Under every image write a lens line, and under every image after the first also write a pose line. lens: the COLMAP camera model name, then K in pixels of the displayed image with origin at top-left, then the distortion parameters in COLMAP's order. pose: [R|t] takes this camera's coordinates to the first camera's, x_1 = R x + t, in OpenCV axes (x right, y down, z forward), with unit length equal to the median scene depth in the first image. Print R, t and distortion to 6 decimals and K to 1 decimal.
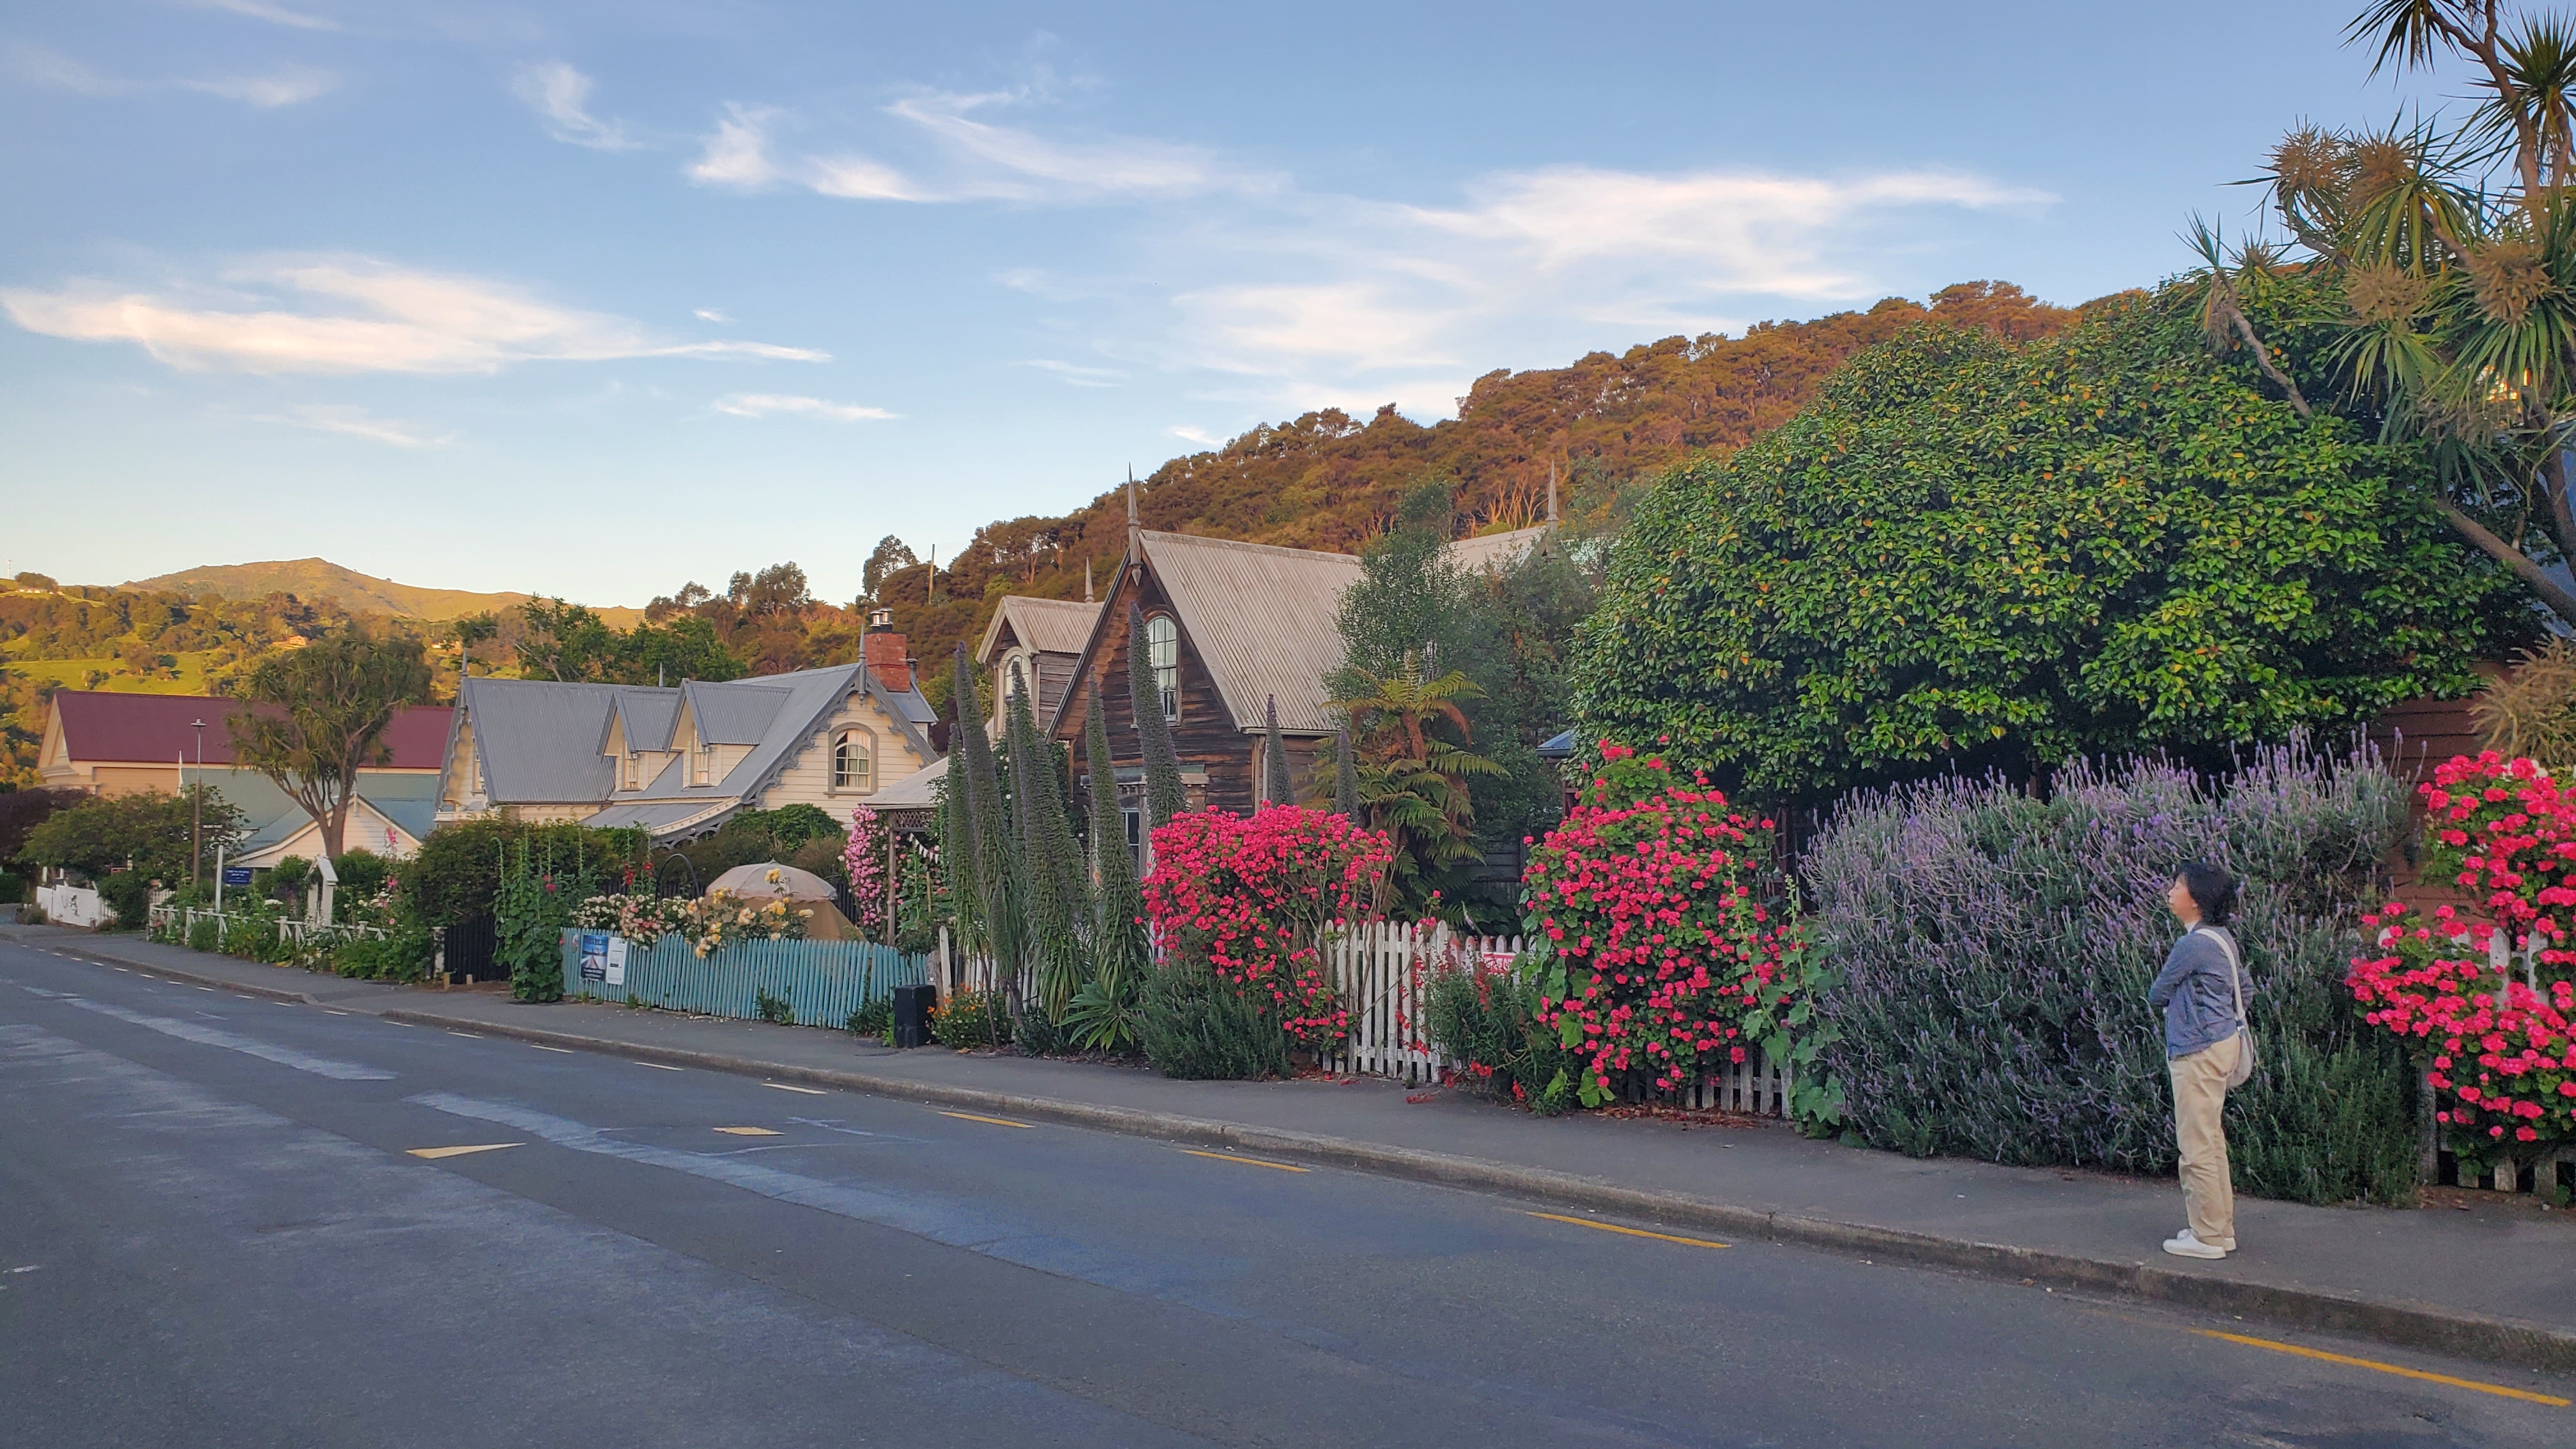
lens RADIAL K [[2000.0, 0, 1286.3], [0, 2000.0, 726.3], [0, 0, 1]] dist [0.003264, -0.003638]
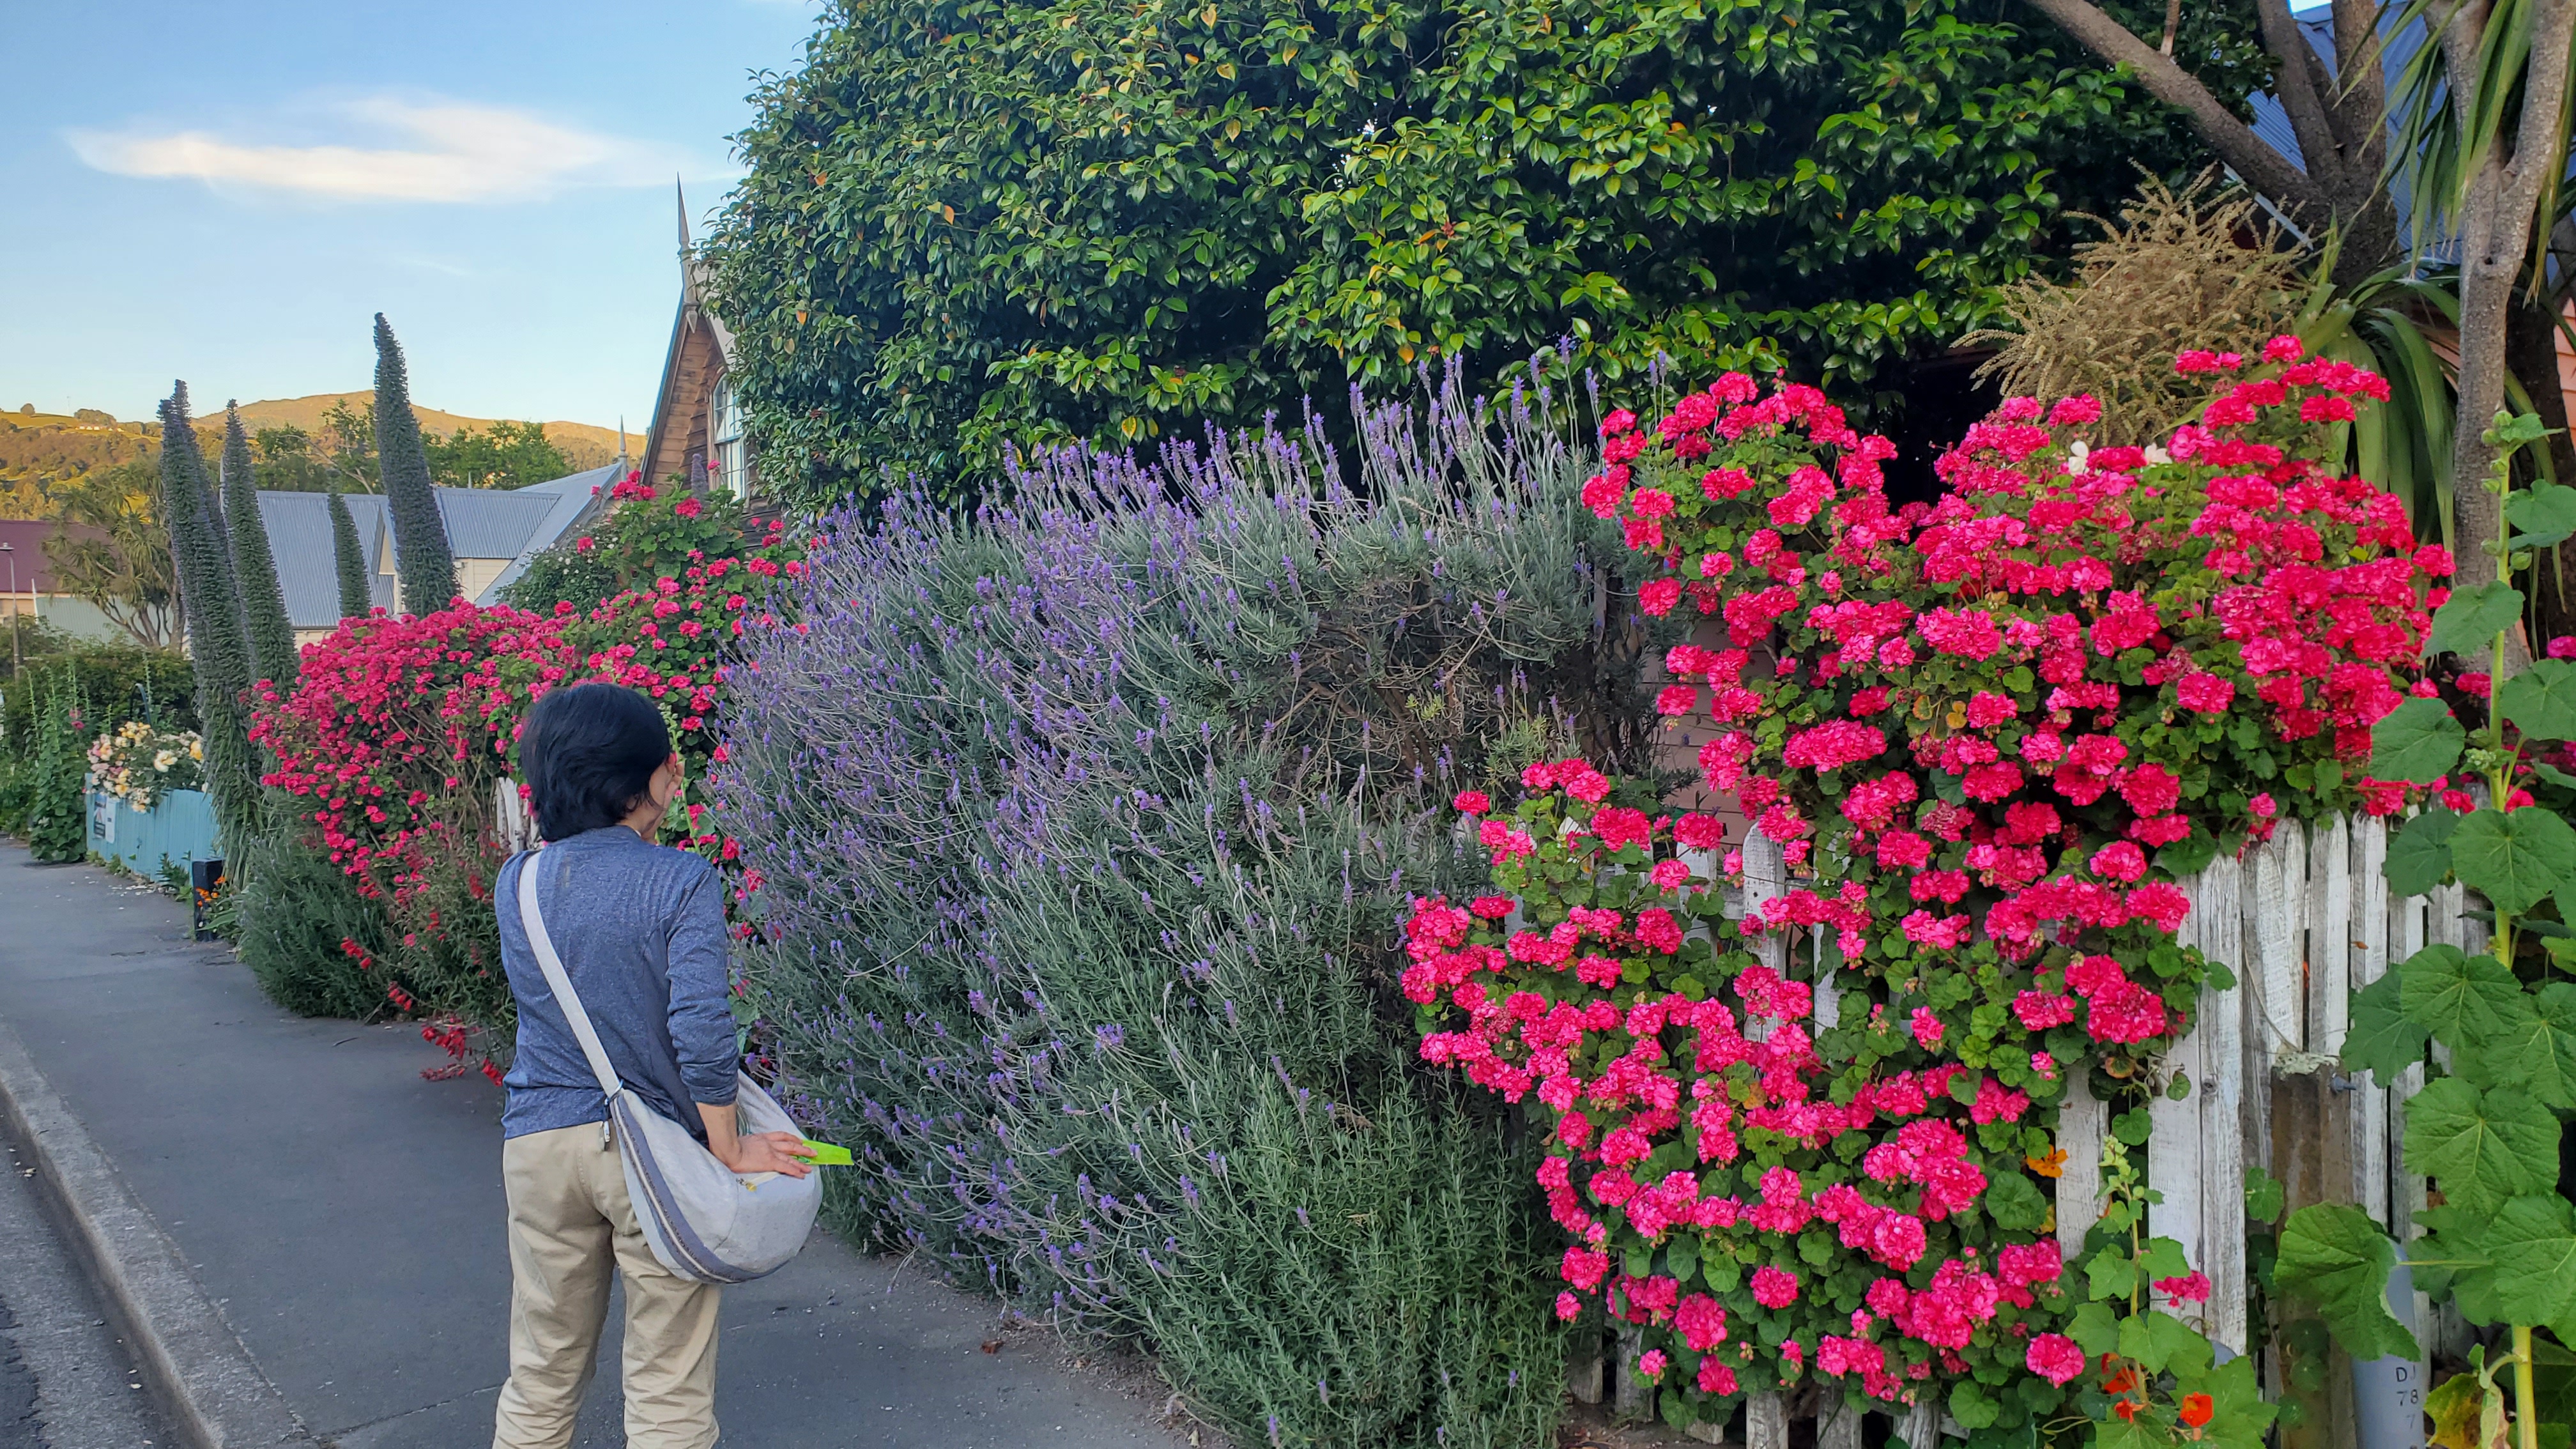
lens RADIAL K [[2000.0, 0, 1291.5], [0, 2000.0, 717.5], [0, 0, 1]] dist [0.003264, -0.003638]
pose [[0.999386, -0.014049, -0.032104, 0.421420], [0.016775, 0.996131, 0.086270, 0.035767], [0.030768, -0.086756, 0.995754, 0.483724]]
